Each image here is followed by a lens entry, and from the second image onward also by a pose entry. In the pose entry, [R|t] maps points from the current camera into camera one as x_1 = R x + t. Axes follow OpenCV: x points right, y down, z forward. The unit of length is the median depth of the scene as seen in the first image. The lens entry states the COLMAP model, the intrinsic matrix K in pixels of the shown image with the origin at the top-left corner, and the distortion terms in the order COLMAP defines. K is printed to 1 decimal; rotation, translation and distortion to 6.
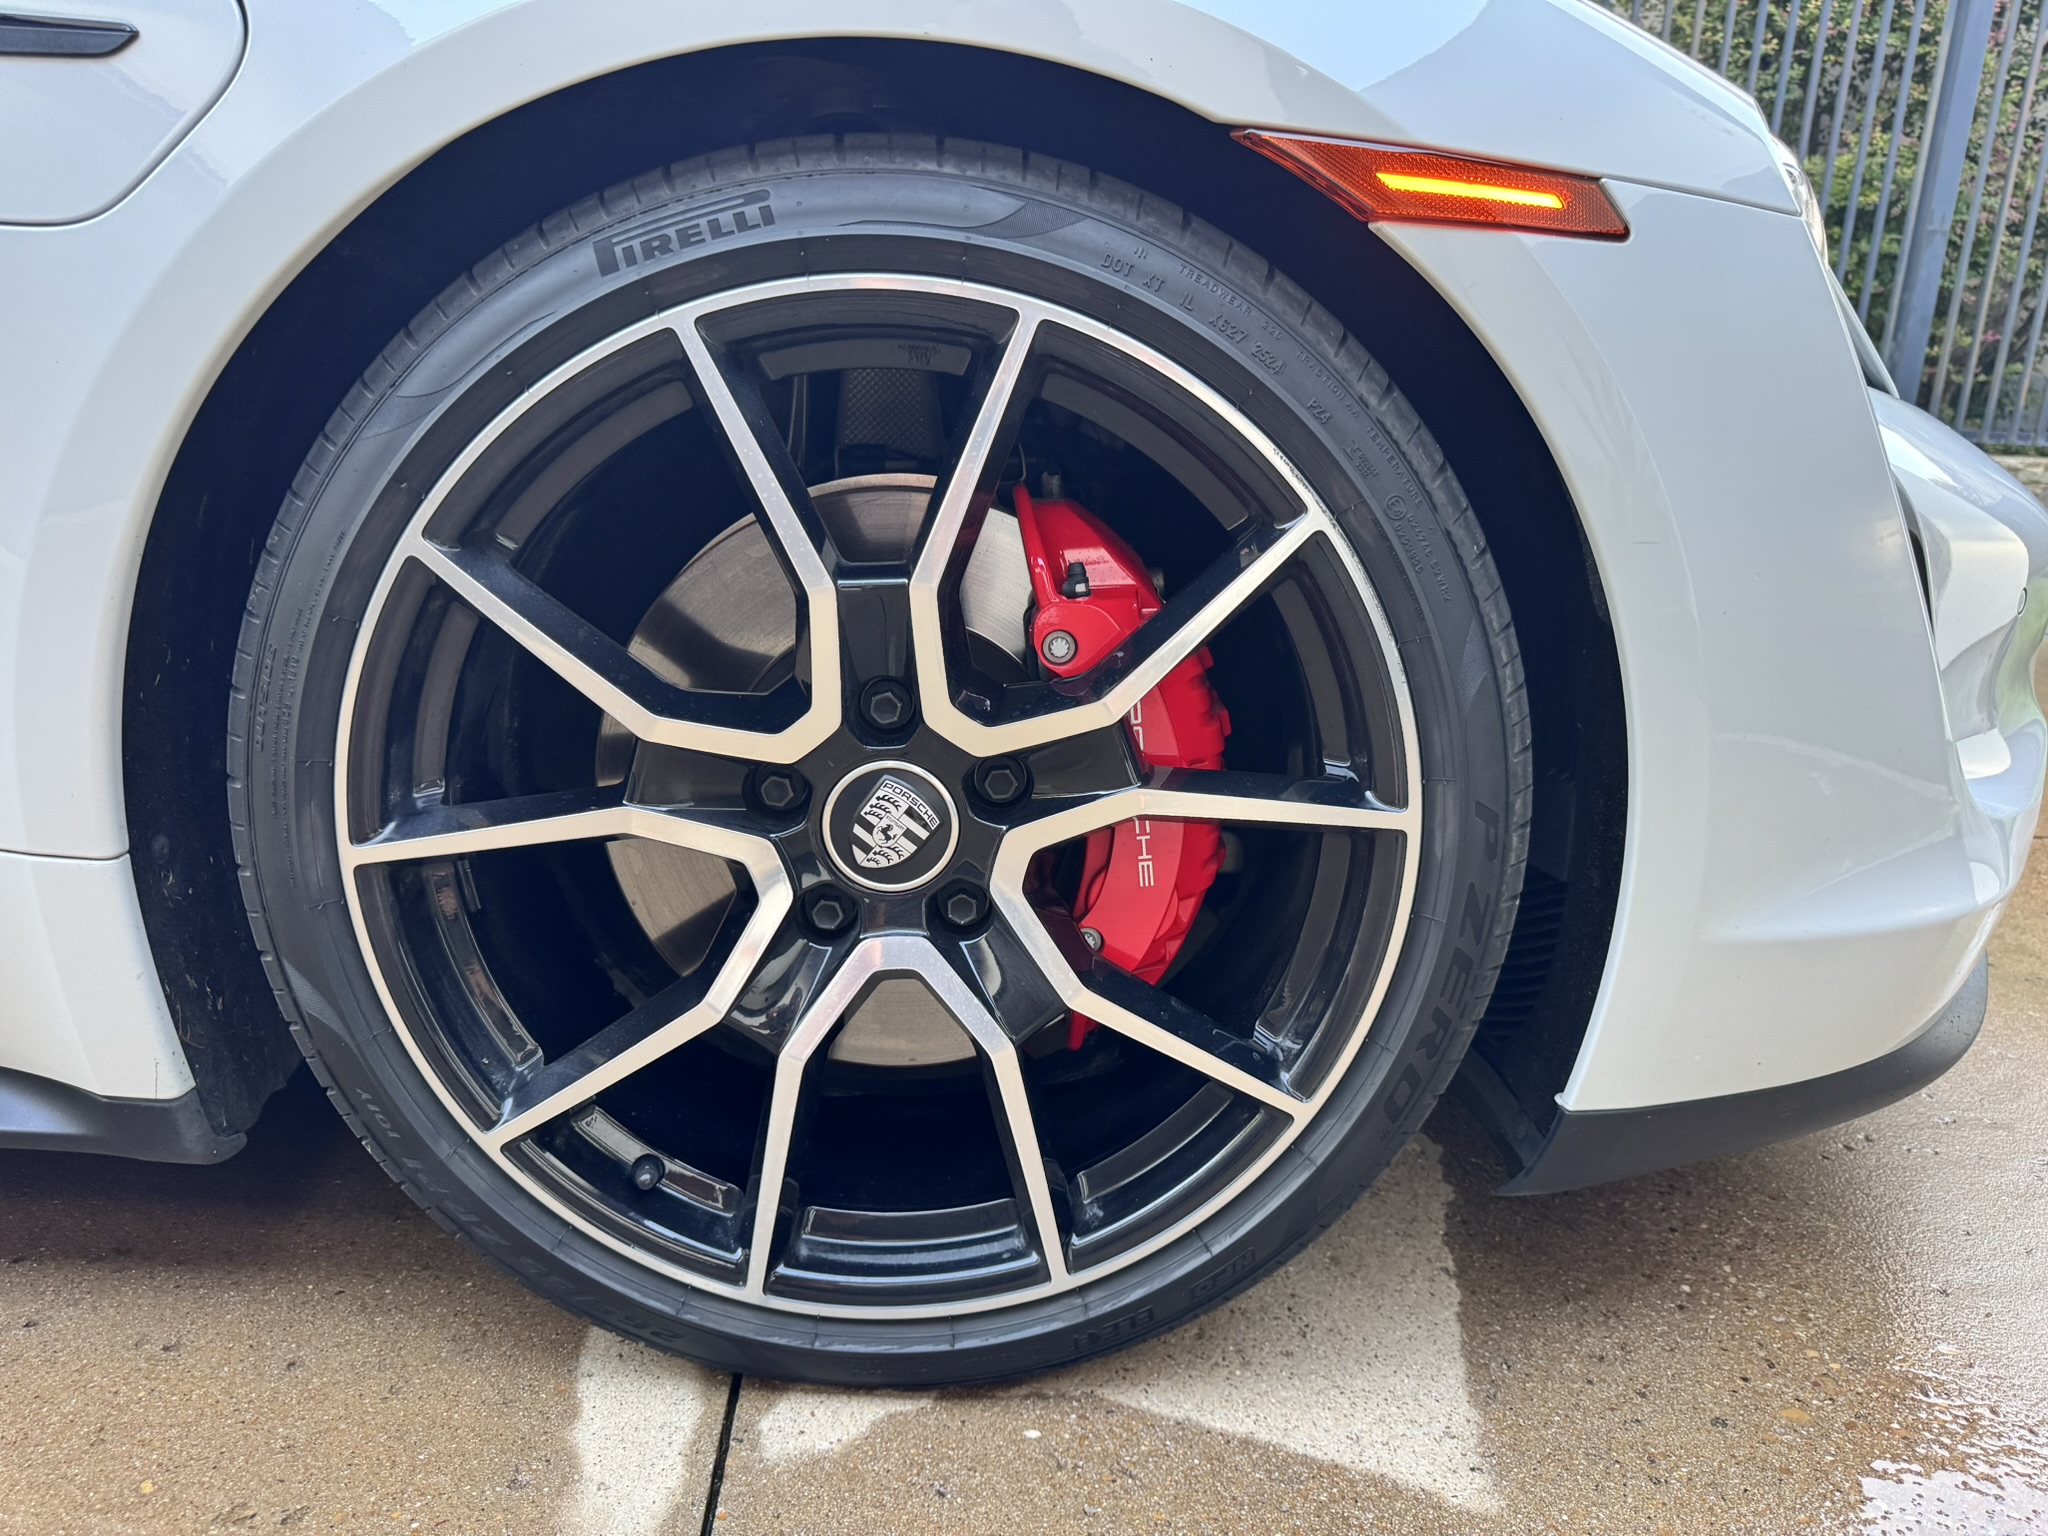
lens RADIAL K [[1448.1, 0, 1024.0], [0, 1448.1, 768.0], [0, 0, 1]] dist [-0.005653, -0.003893]
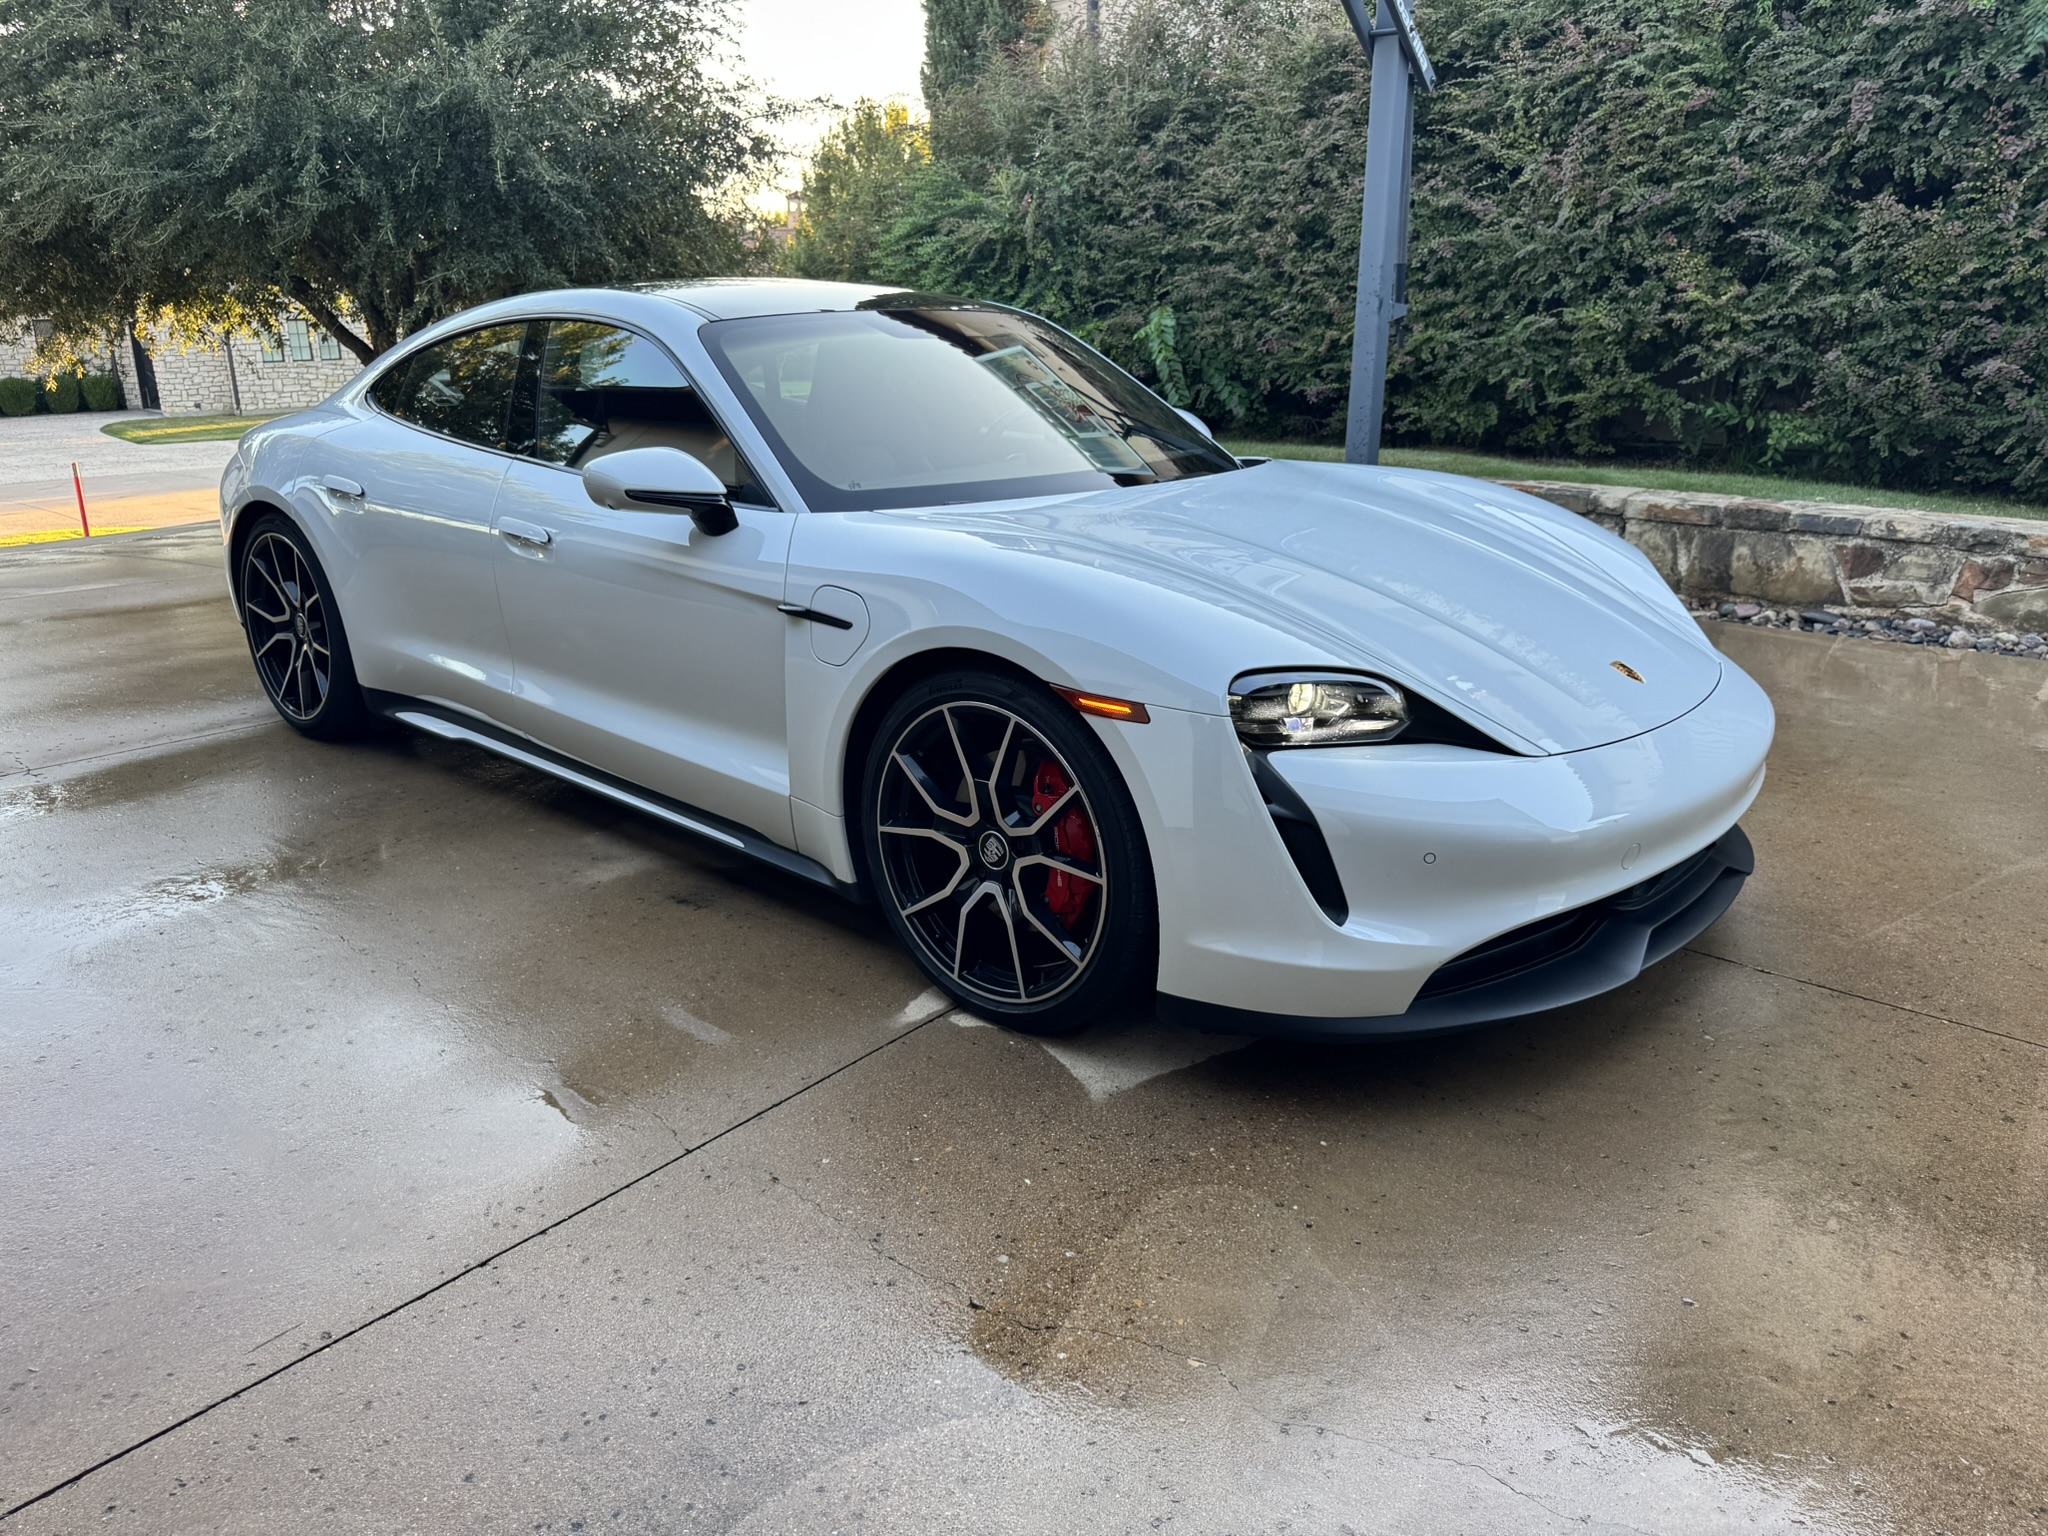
lens RADIAL K [[1448.1, 0, 1024.0], [0, 1448.1, 768.0], [0, 0, 1]] dist [-0.005653, -0.003893]
pose [[0.729620, 0.170221, -0.662329, 2.213924], [-0.146196, 0.984960, 0.092088, -0.481979], [0.668043, 0.029641, 0.743532, -1.514022]]
